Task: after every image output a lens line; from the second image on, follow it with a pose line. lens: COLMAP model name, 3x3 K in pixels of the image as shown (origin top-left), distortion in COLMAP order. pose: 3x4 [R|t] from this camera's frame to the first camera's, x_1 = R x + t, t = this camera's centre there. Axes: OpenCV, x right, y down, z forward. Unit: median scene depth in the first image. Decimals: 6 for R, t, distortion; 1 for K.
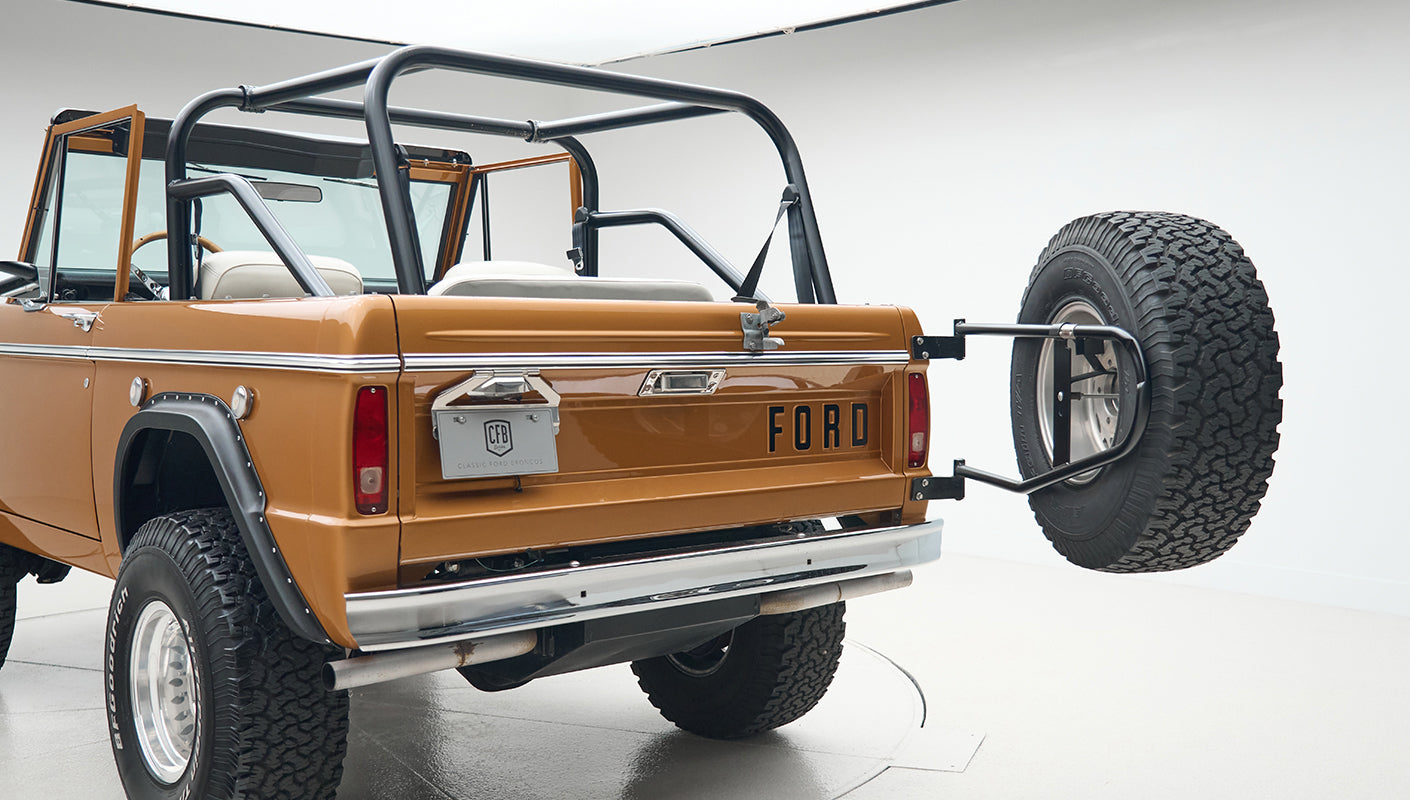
lens RADIAL K [[1438.6, 0, 753.7], [0, 1438.6, 401.1], [0, 0, 1]] dist [0.025441, 0.016037]
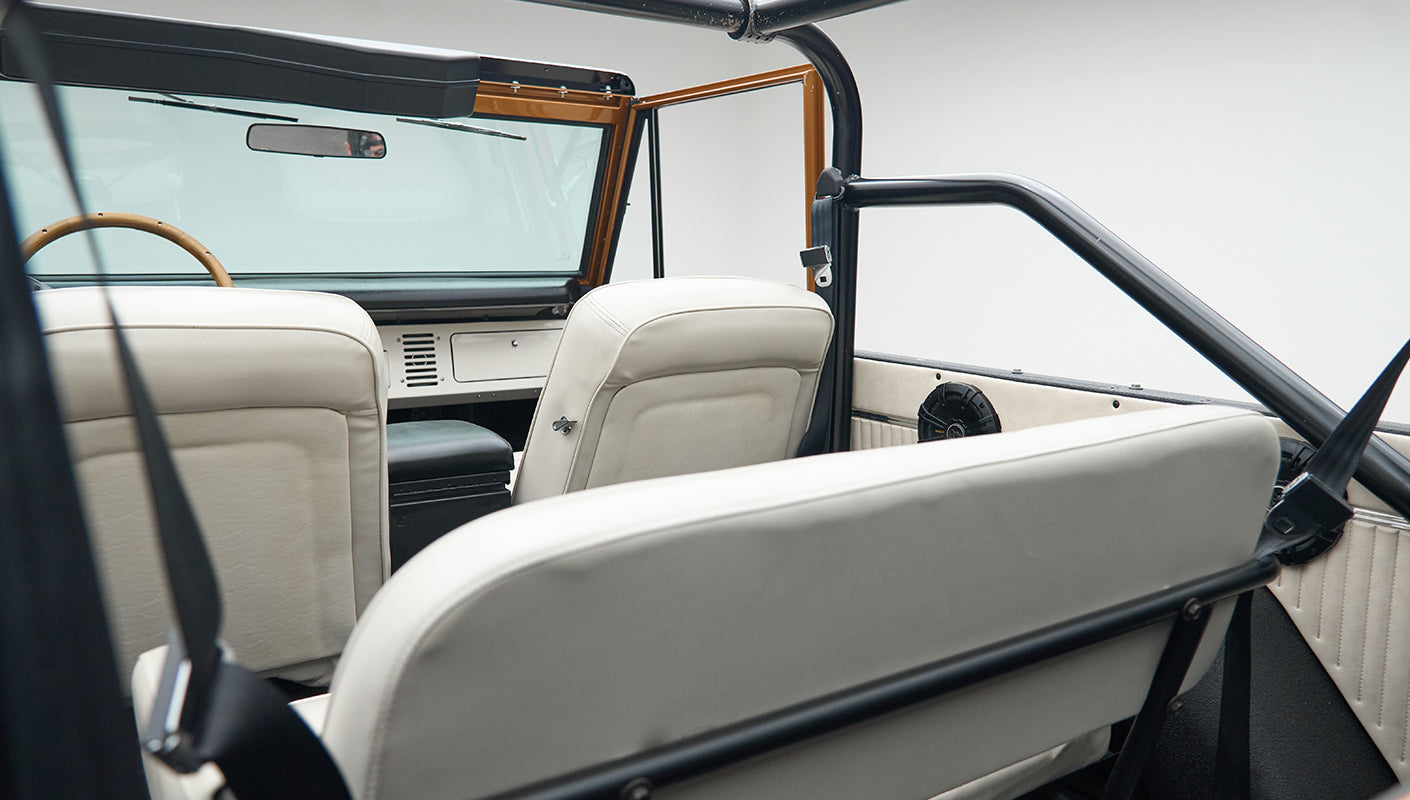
lens RADIAL K [[1045.7, 0, 705.0], [0, 1045.7, 400.0], [0, 0, 1]] dist [0.007582, -0.004694]
pose [[0.989315, 0.030964, -0.142469, -0.103056], [-0.016075, 0.994395, 0.104497, -0.085699], [0.144906, -0.101090, 0.984268, 0.580821]]
